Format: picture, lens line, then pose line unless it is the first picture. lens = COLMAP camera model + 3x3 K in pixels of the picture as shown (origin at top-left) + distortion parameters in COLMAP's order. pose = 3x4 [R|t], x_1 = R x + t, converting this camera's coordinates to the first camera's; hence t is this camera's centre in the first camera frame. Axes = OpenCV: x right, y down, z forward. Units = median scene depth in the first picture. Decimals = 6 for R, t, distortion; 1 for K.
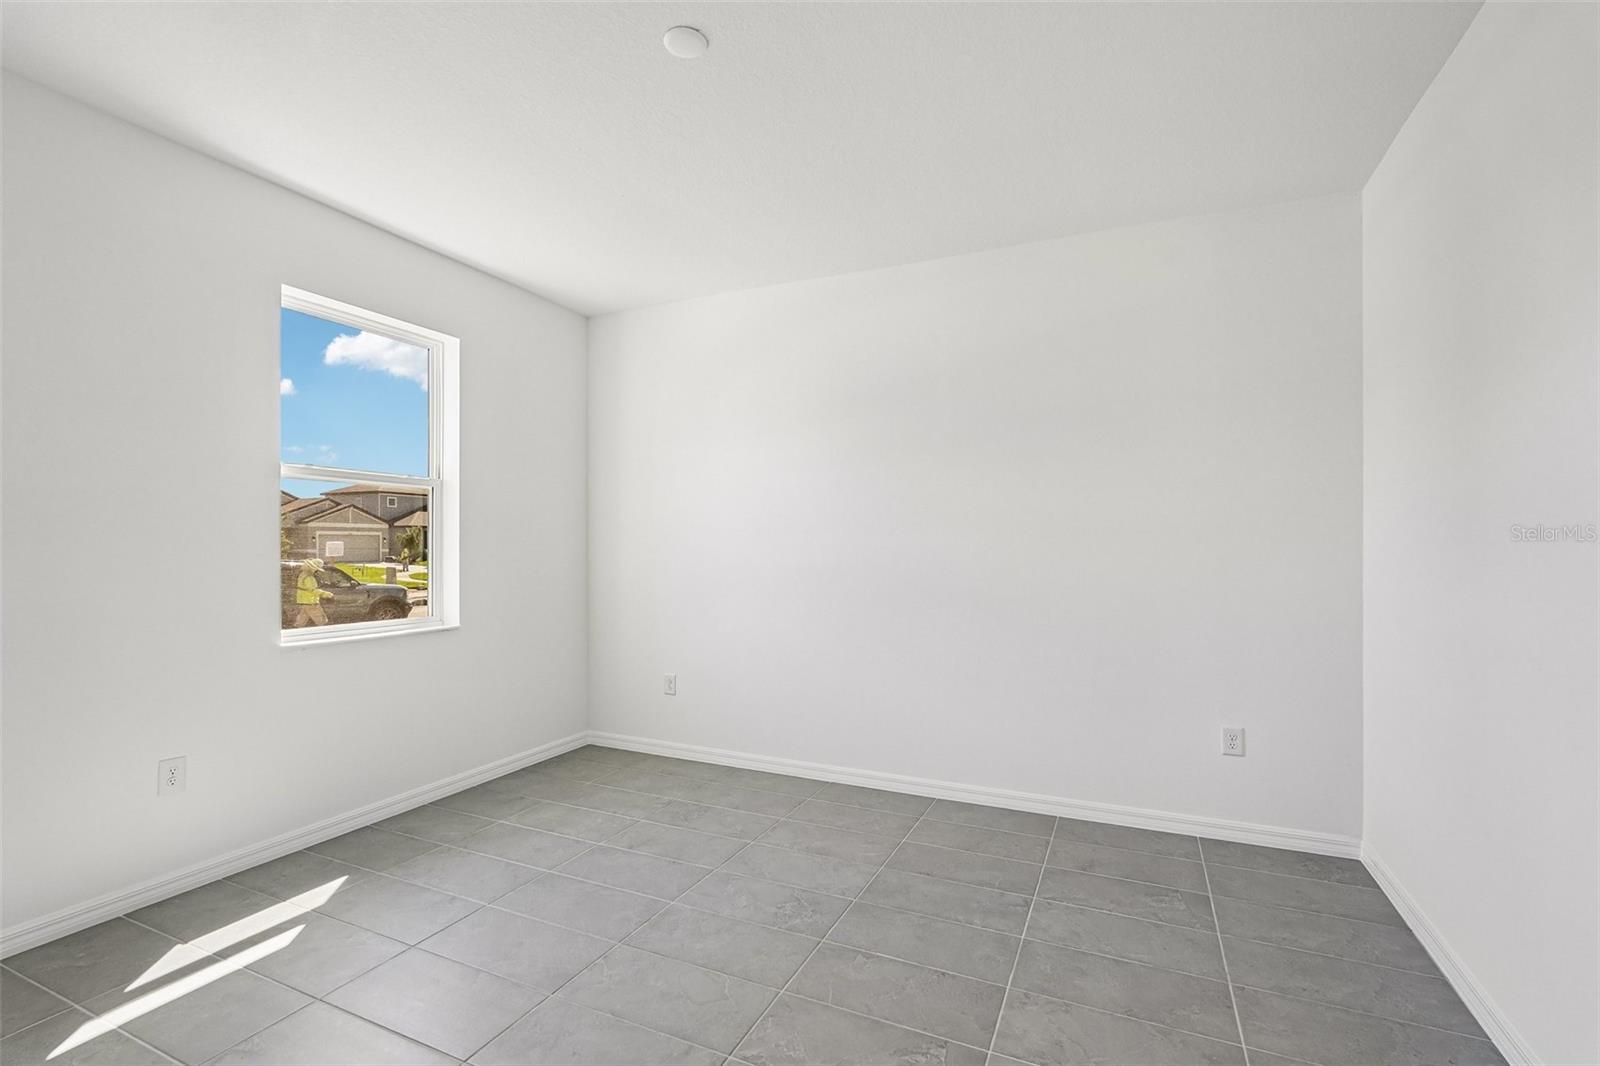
lens RADIAL K [[719.3, 0, 801.5], [0, 719.3, 546.2], [0, 0, 1]] dist [-0.002656, 0.000096]
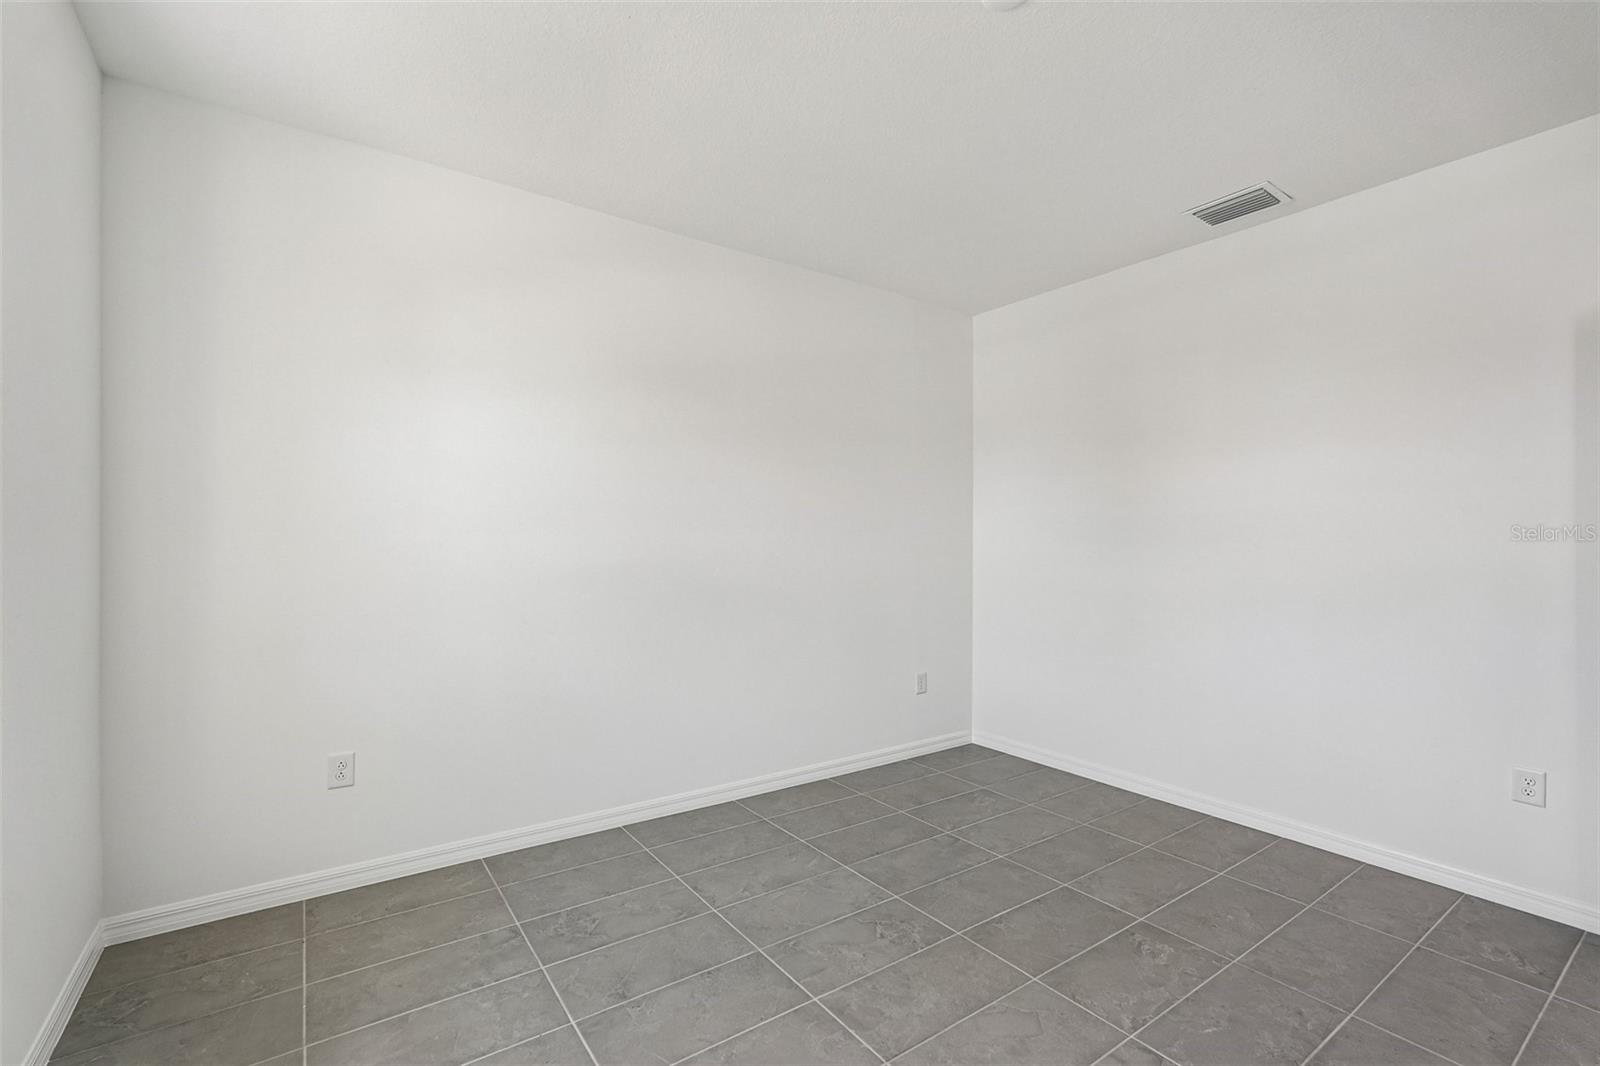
lens RADIAL K [[710.0, 0, 800.0], [0, 710.0, 533.0], [0, 0, 1]] dist [0.001802, 0.000381]
pose [[0.499108, 0.012093, 0.866455, -0.742618], [-0.004997, 0.999926, -0.011078, -0.002322], [-0.866525, 0.001199, 0.499132, 0.540196]]
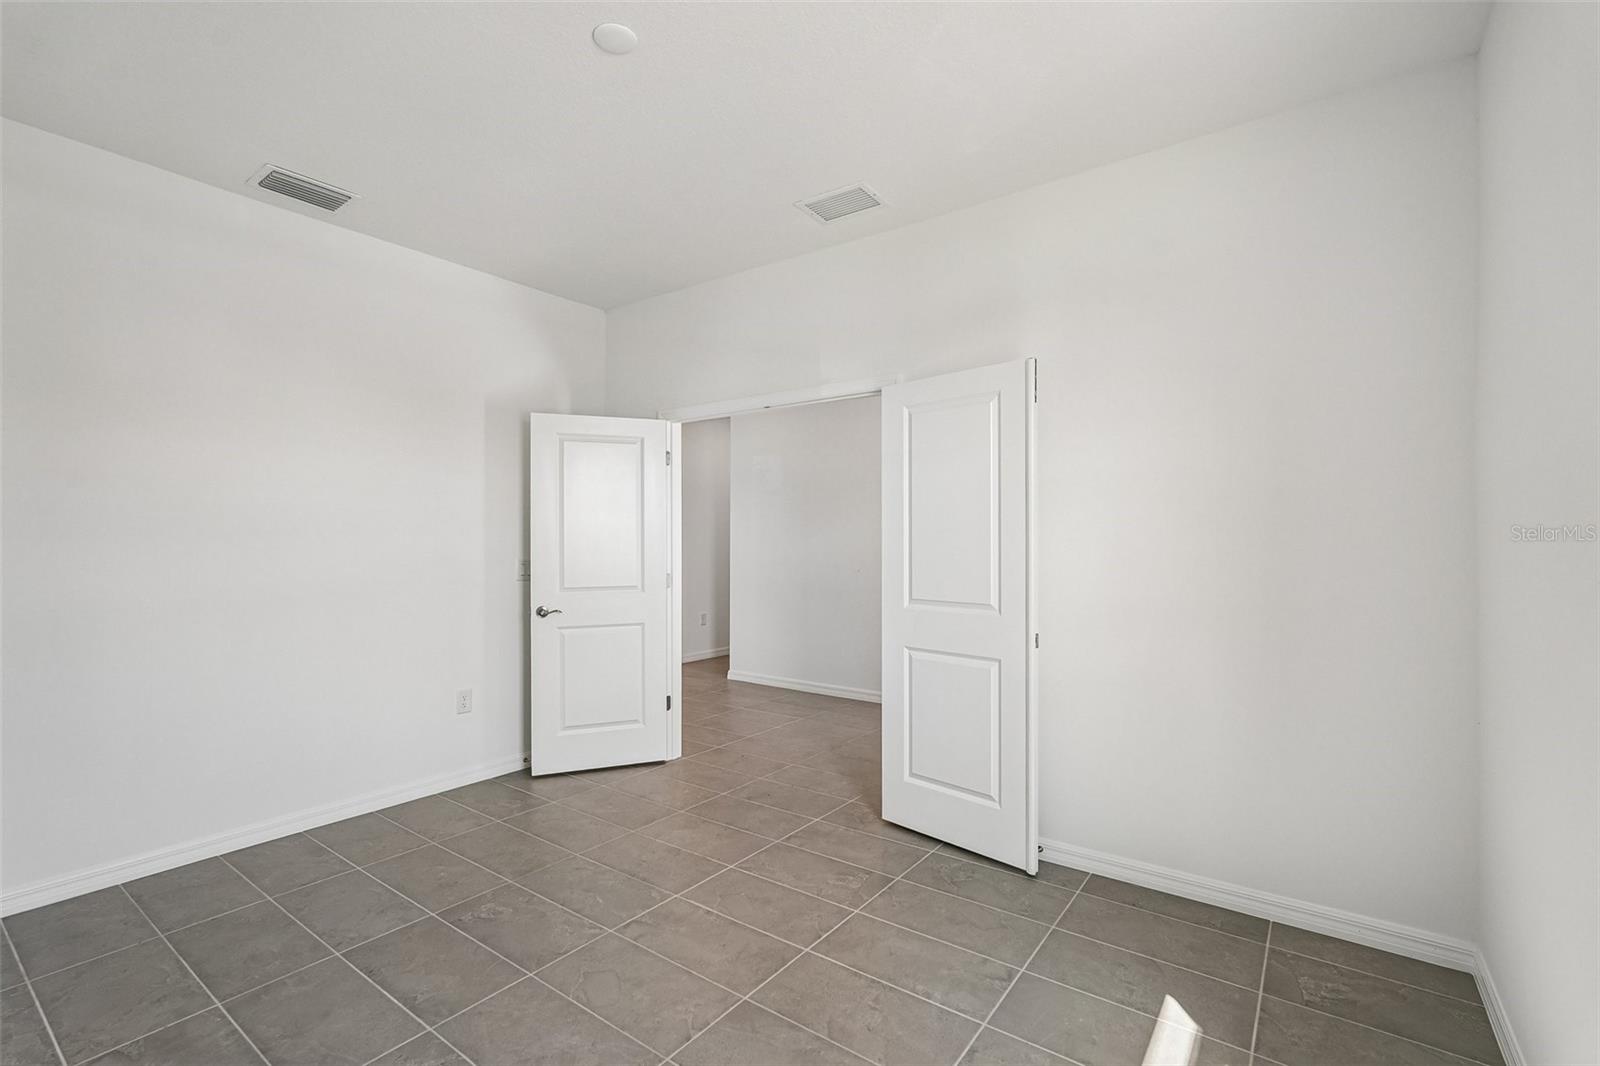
lens RADIAL K [[719.3, 0, 801.5], [0, 719.3, 546.2], [0, 0, 1]] dist [-0.002656, 0.000096]
pose [[-0.979920, -0.002086, 0.199382, -0.422555], [-0.000149, 0.999953, 0.009730, -0.005386], [-0.199393, 0.009505, -0.979874, 1.329700]]
